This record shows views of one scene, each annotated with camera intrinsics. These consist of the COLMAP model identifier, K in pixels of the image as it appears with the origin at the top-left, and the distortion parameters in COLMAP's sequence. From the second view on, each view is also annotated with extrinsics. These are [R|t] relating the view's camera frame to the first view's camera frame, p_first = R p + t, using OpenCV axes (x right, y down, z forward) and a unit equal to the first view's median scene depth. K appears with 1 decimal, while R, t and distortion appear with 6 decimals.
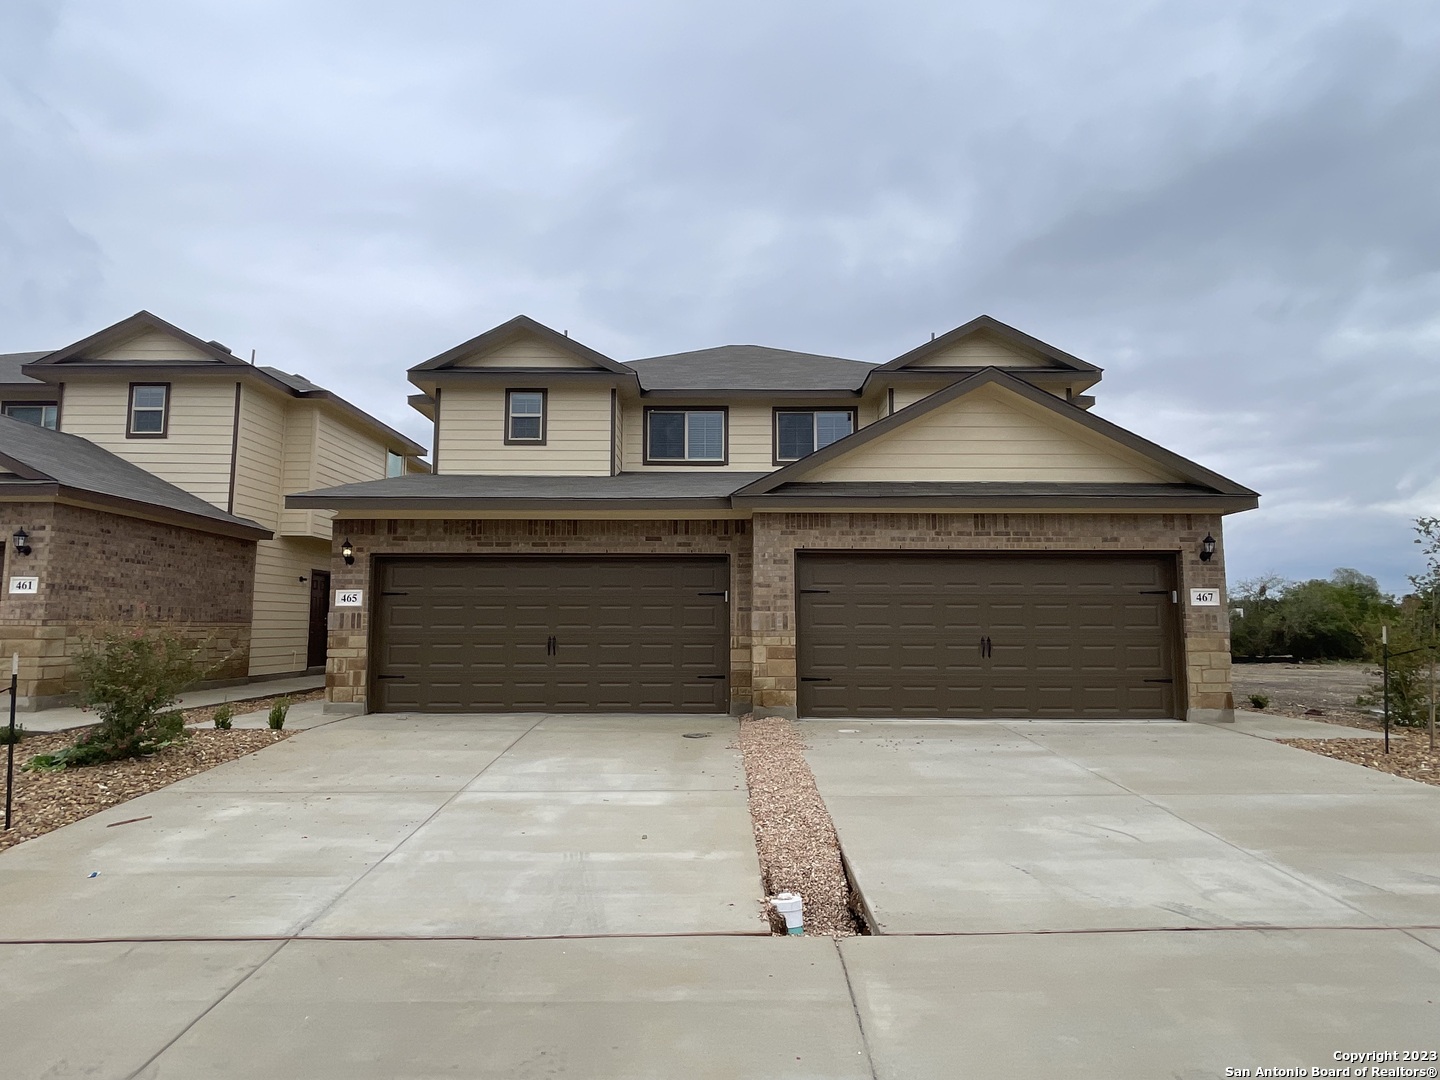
lens RADIAL K [[802.9, 0, 719.0], [0, 802.9, 540.0], [0, 0, 1]] dist [-0.005357, -0.003993]
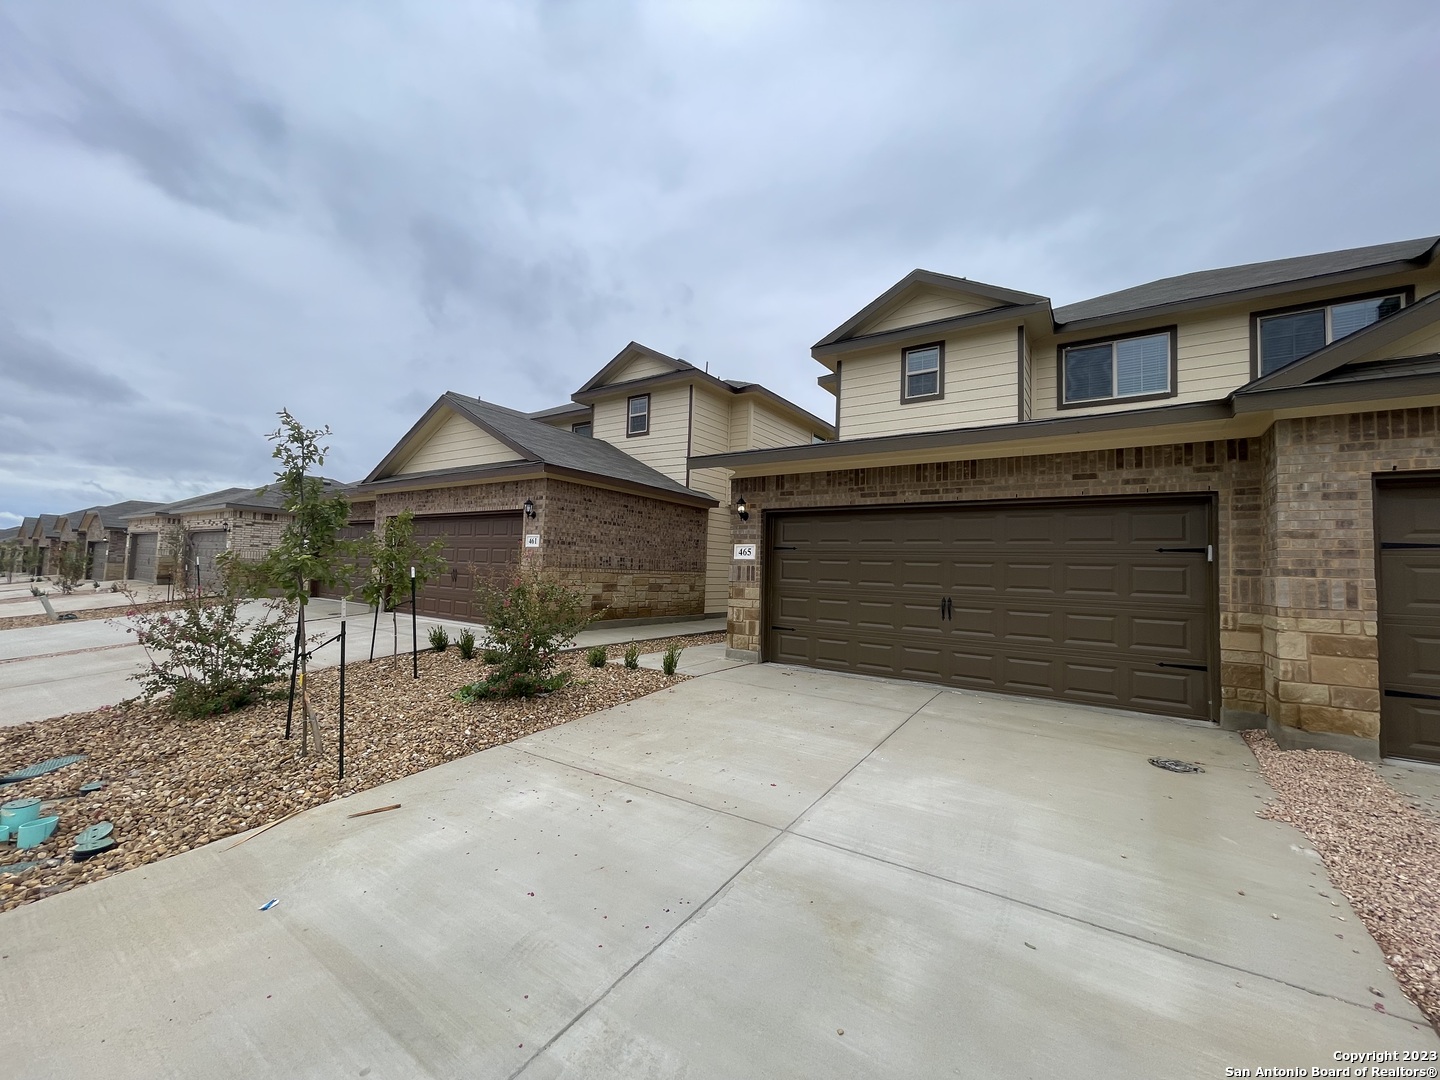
lens RADIAL K [[580.5, 0, 712.2], [0, 580.5, 544.2], [0, 0, 1]] dist [-0.001125, 0.000035]
pose [[0.817623, -0.001125, -0.575752, -0.054092], [0.029502, 0.998766, 0.039943, 0.030027], [0.574997, -0.049644, 0.816648, 0.346340]]
